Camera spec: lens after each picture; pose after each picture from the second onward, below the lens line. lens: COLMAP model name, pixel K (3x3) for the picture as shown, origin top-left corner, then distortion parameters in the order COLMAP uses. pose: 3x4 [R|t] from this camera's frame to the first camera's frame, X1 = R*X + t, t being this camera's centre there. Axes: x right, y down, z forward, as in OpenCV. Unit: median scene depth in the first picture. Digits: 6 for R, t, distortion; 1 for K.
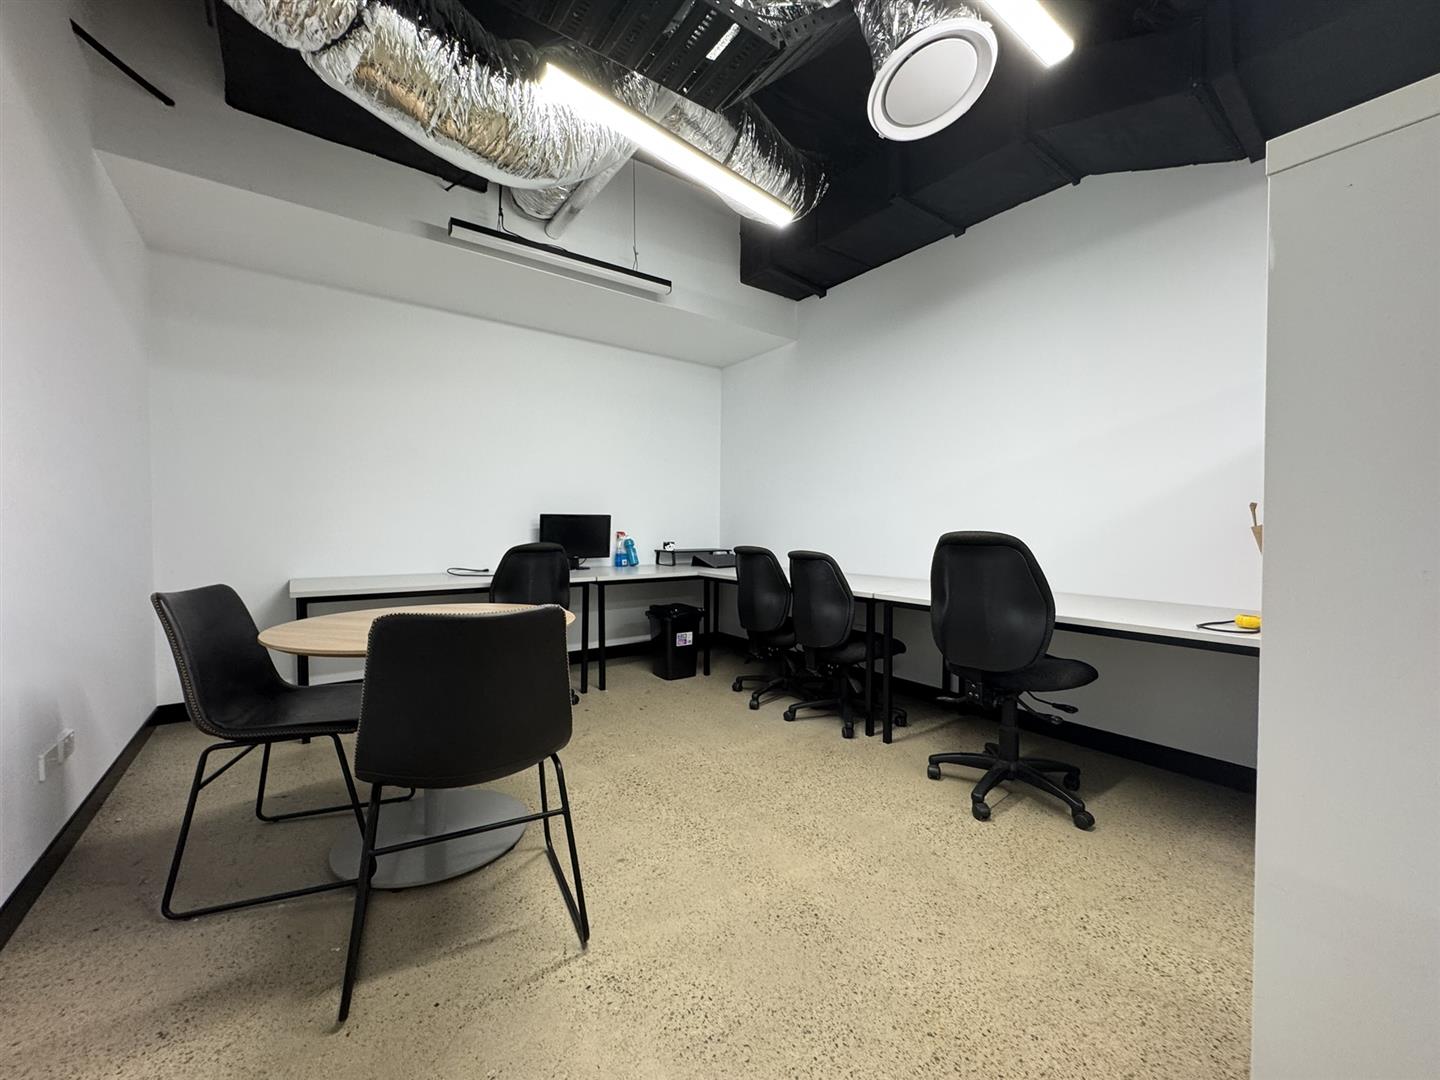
lens RADIAL K [[572.3, 0, 720.0], [0, 572.3, 540.0], [0, 0, 1]] dist [-0.000745, -0.000051]
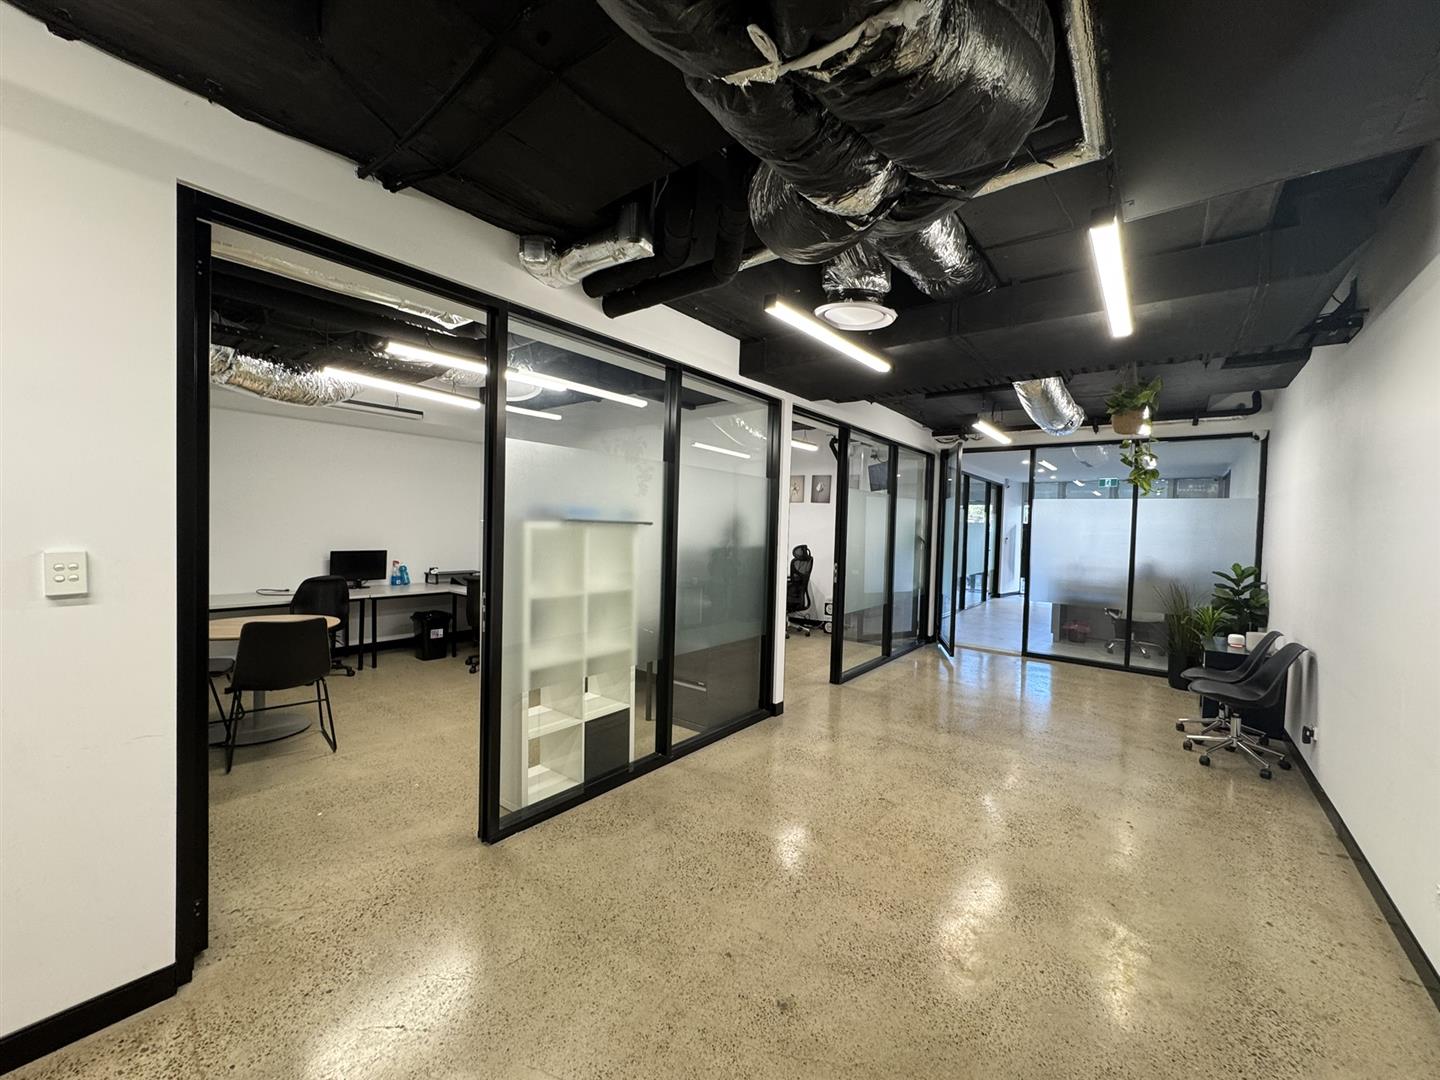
lens RADIAL K [[572.3, 0, 720.0], [0, 572.3, 540.0], [0, 0, 1]] dist [-0.000745, -0.000051]
pose [[0.964441, 0.012599, 0.263997, 0.286301], [-0.013888, 0.999899, 0.003020, -0.102118], [-0.263933, -0.006579, 0.964519, -0.742513]]
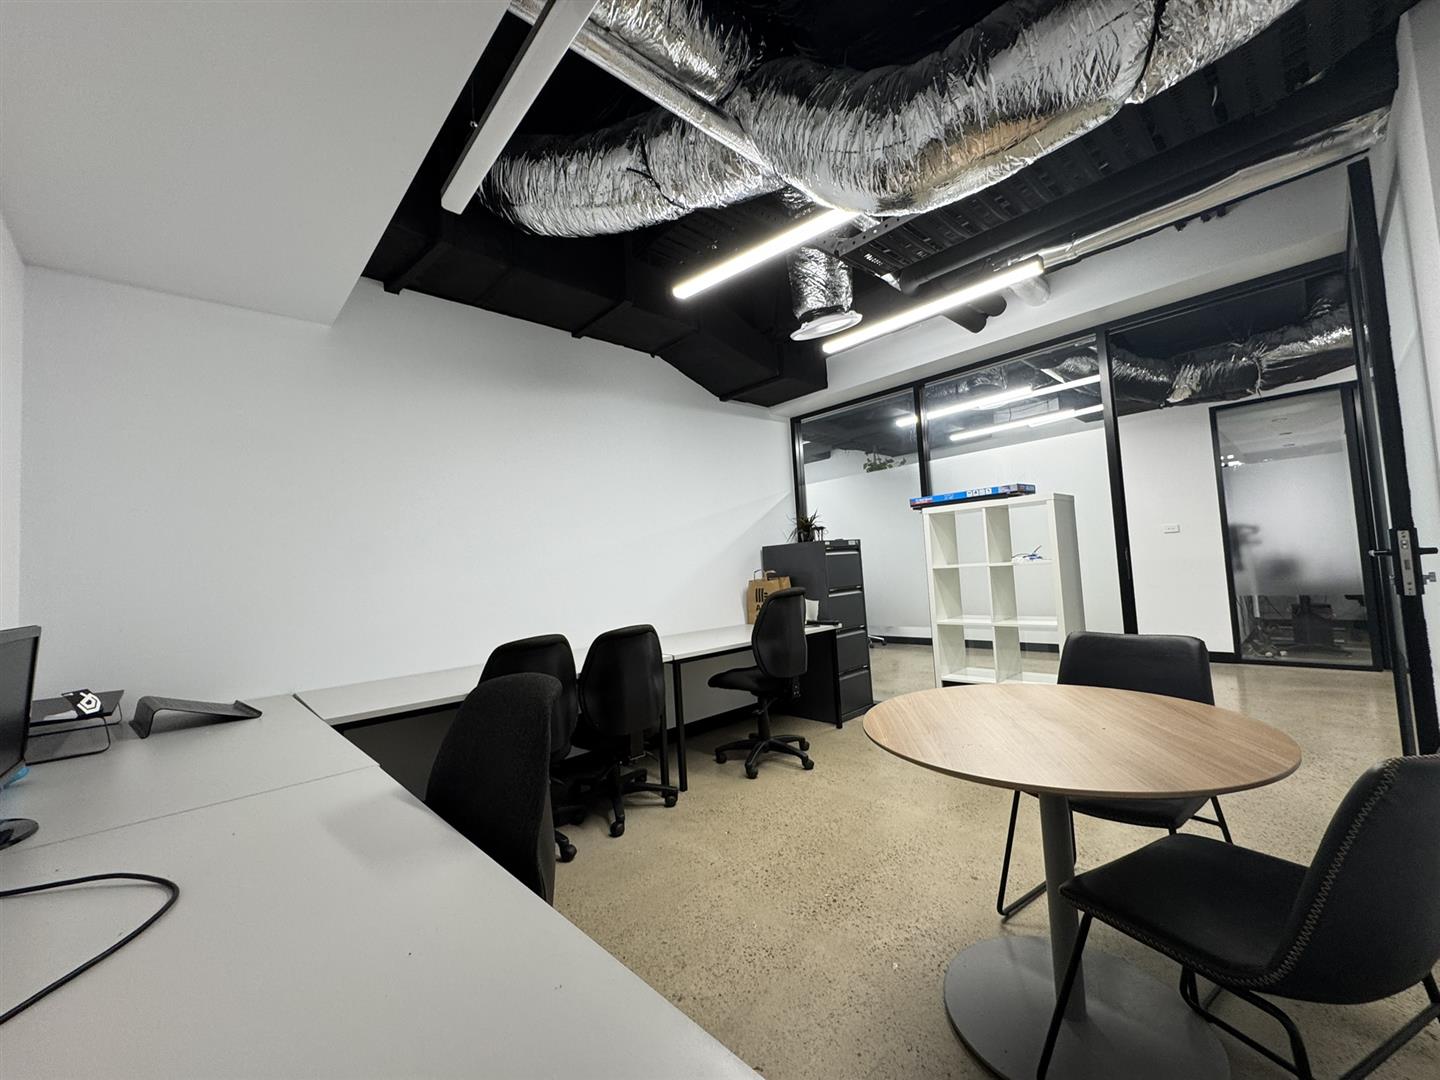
lens RADIAL K [[572.3, 0, 720.0], [0, 572.3, 540.0], [0, 0, 1]] dist [-0.000745, -0.000051]
pose [[-0.114950, 0.057774, 0.991690, -0.685360], [0.087655, 0.995003, -0.047806, -0.052119], [-0.989496, 0.081431, -0.119440, 0.849738]]
